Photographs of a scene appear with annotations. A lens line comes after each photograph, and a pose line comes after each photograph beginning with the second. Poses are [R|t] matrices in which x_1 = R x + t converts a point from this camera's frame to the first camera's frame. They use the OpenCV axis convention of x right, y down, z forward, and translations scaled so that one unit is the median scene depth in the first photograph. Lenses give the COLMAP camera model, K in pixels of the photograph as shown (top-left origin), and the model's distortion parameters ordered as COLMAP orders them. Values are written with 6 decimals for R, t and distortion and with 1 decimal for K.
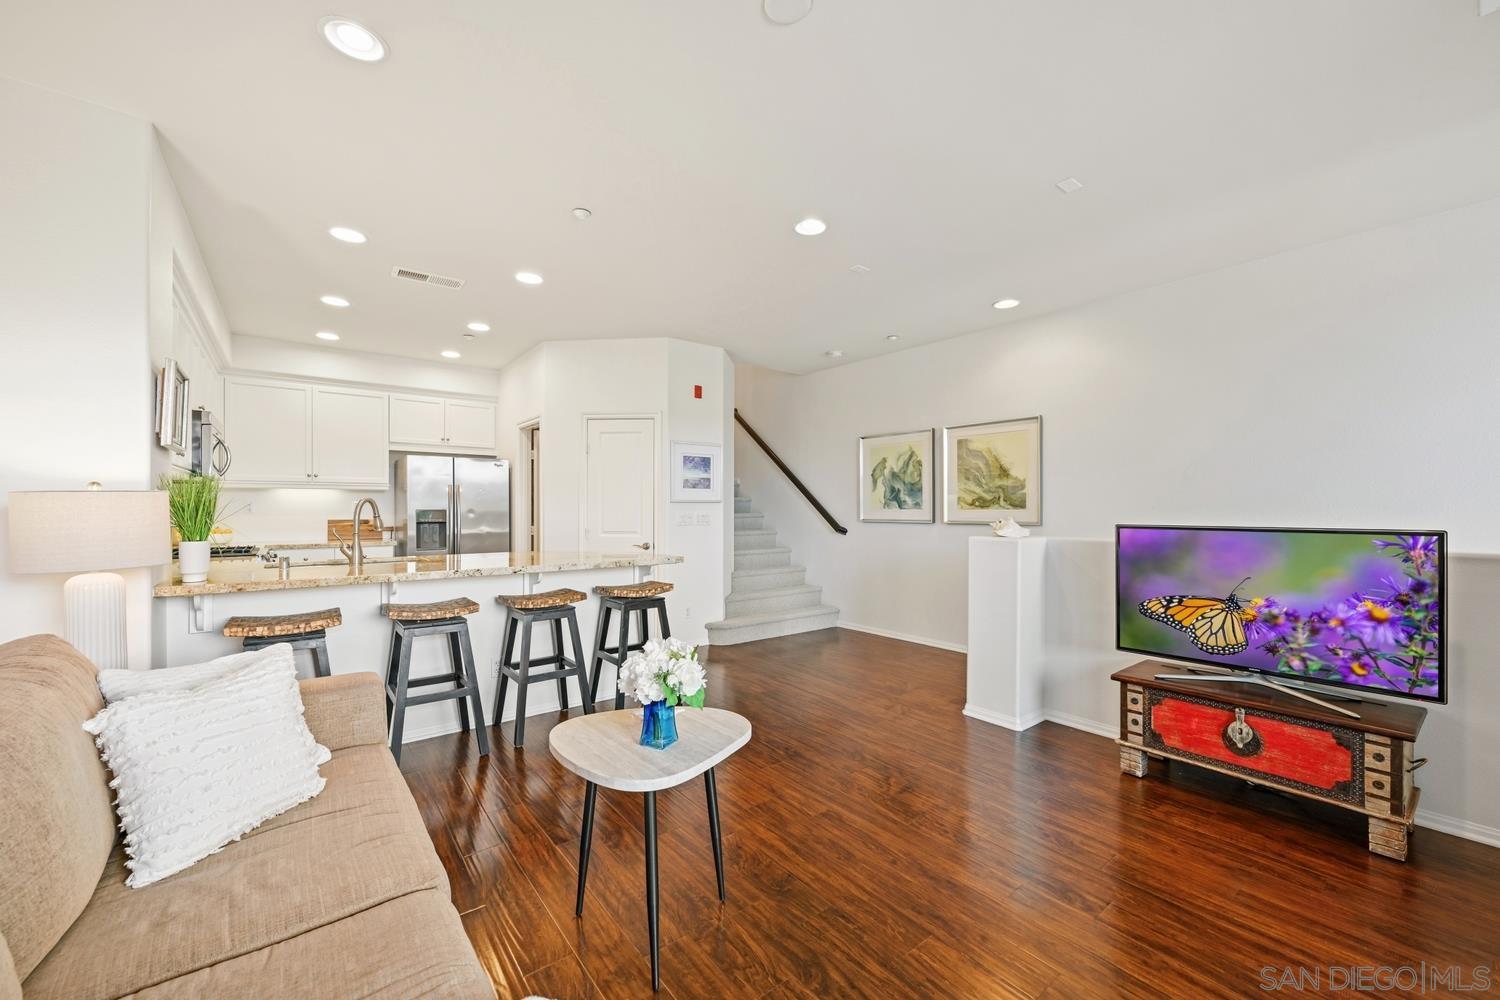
lens RADIAL K [[587.8, 0, 782.1], [0, 587.8, 499.1], [0, 0, 1]] dist [0.003257, 0.000219]
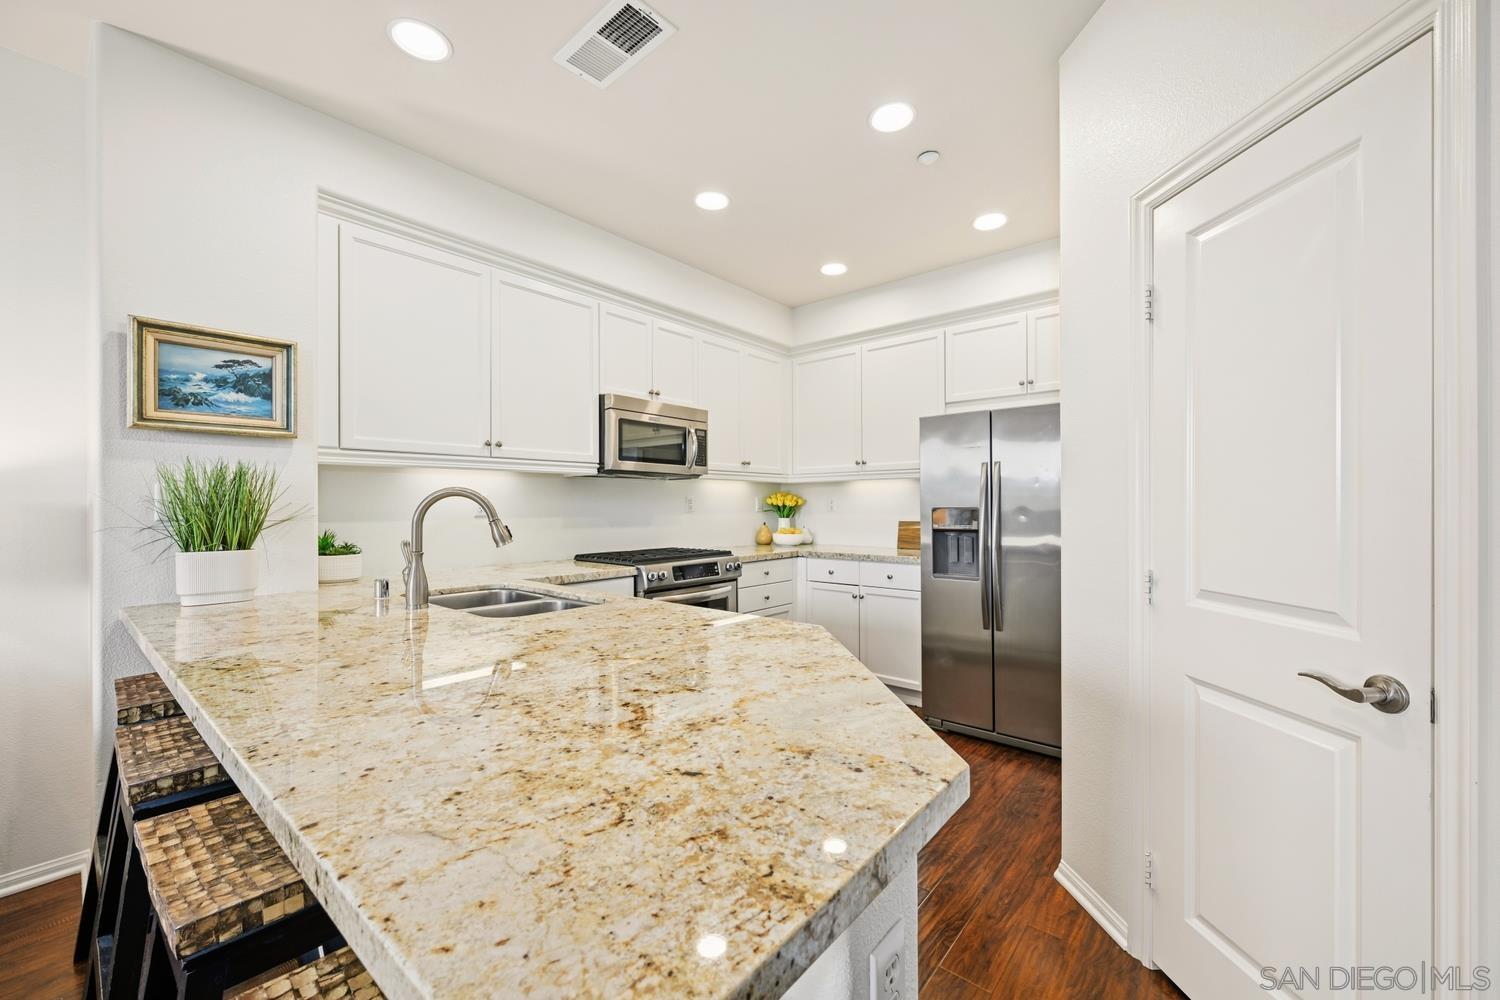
lens RADIAL K [[587.8, 0, 750.2], [0, 587.8, 506.2], [0, 0, 1]] dist [0.003257, 0.000219]
pose [[0.180332, -0.000327, -0.983606, -0.071475], [0.021741, 0.999757, 0.003653, 0.010816], [0.983366, -0.022043, 0.180295, 0.727504]]
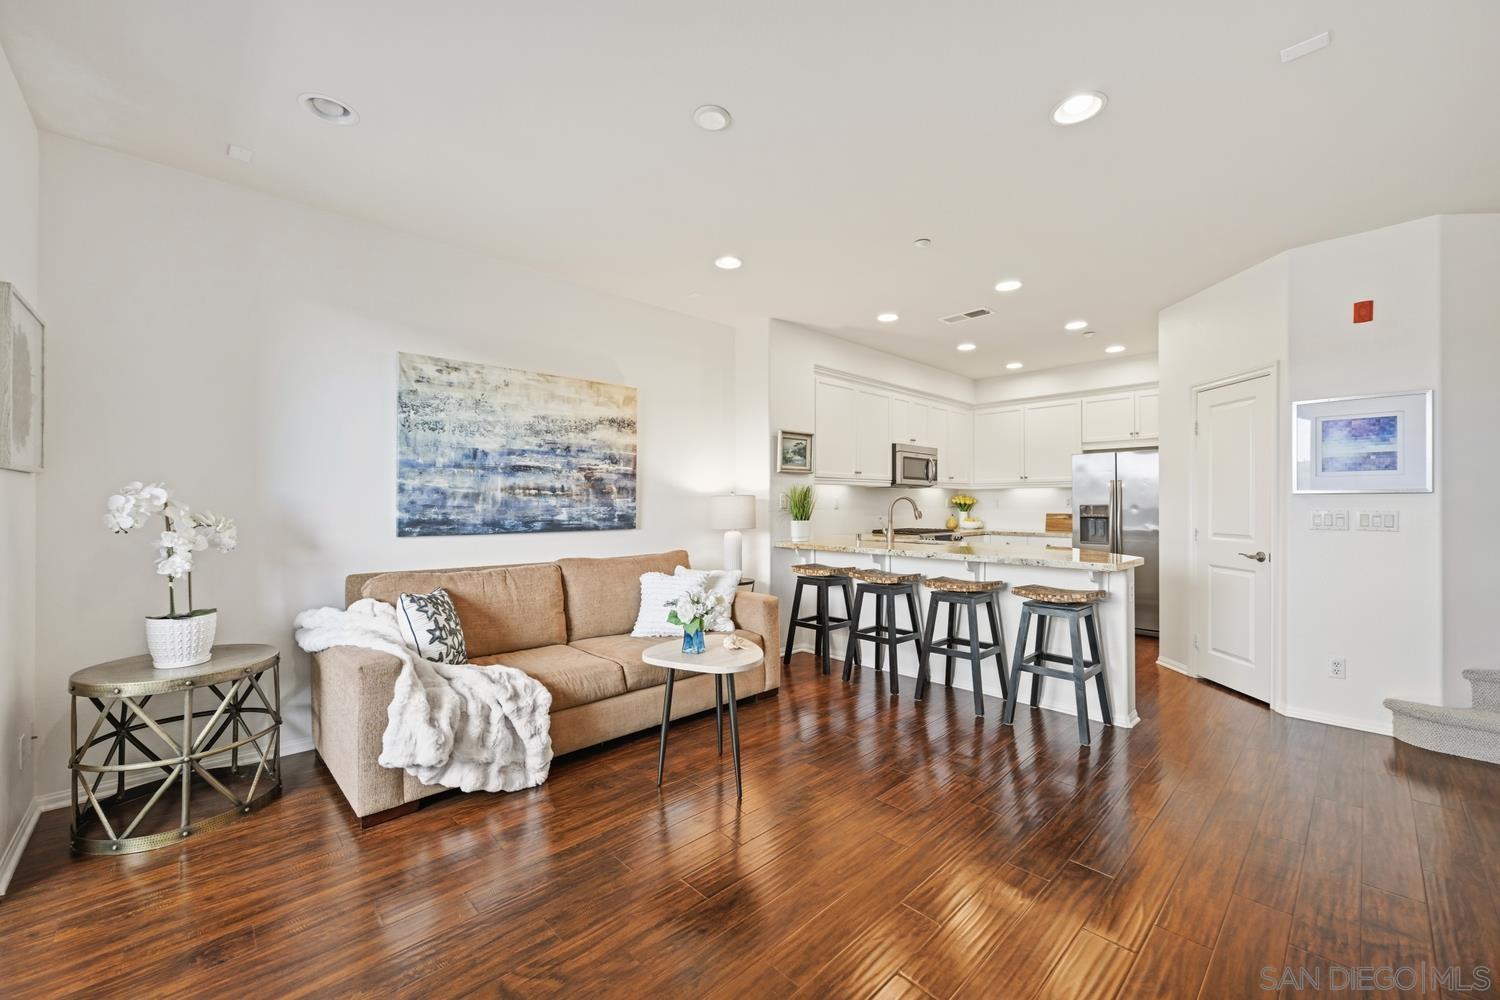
lens RADIAL K [[587.8, 0, 746.5], [0, 587.8, 503.7], [0, 0, 1]] dist [0.003257, 0.000219]
pose [[0.075983, -0.000239, -0.997109, 0.415514], [0.016999, 0.999855, 0.001055, 0.004435], [0.996964, -0.017030, 0.075976, 0.316286]]
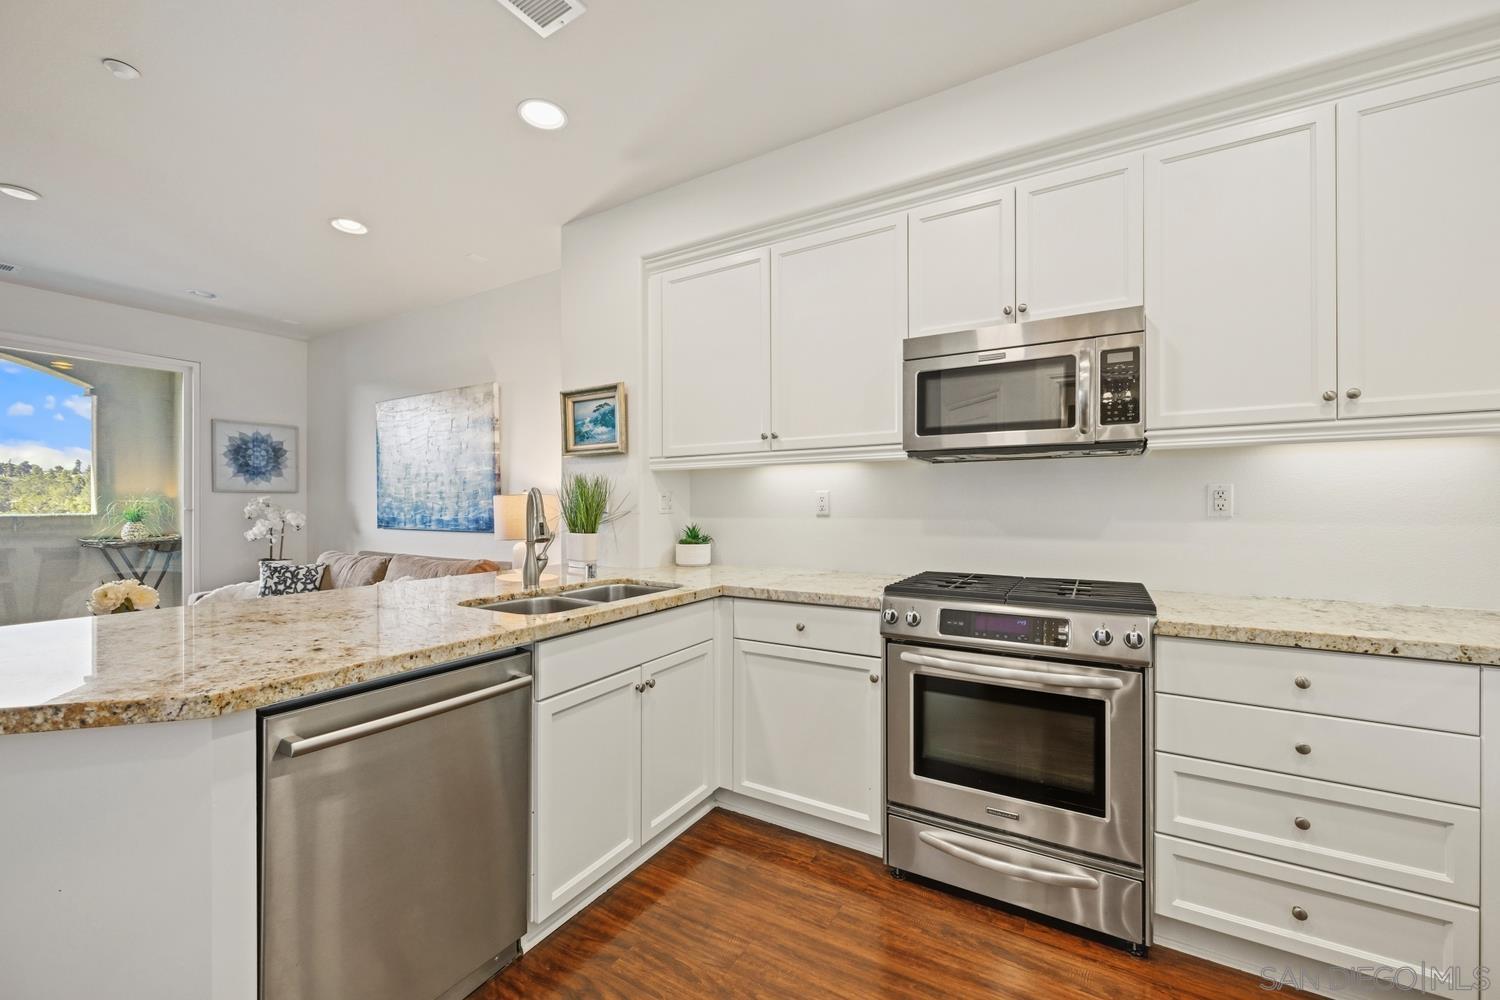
lens RADIAL K [[587.8, 0, 750.2], [0, 587.8, 507.4], [0, 0, 1]] dist [0.003257, 0.000219]
pose [[-0.937546, 0.002790, -0.347851, -0.445411], [0.007236, 0.999908, -0.011483, 0.015928], [0.347787, -0.013283, -0.937480, 1.044511]]
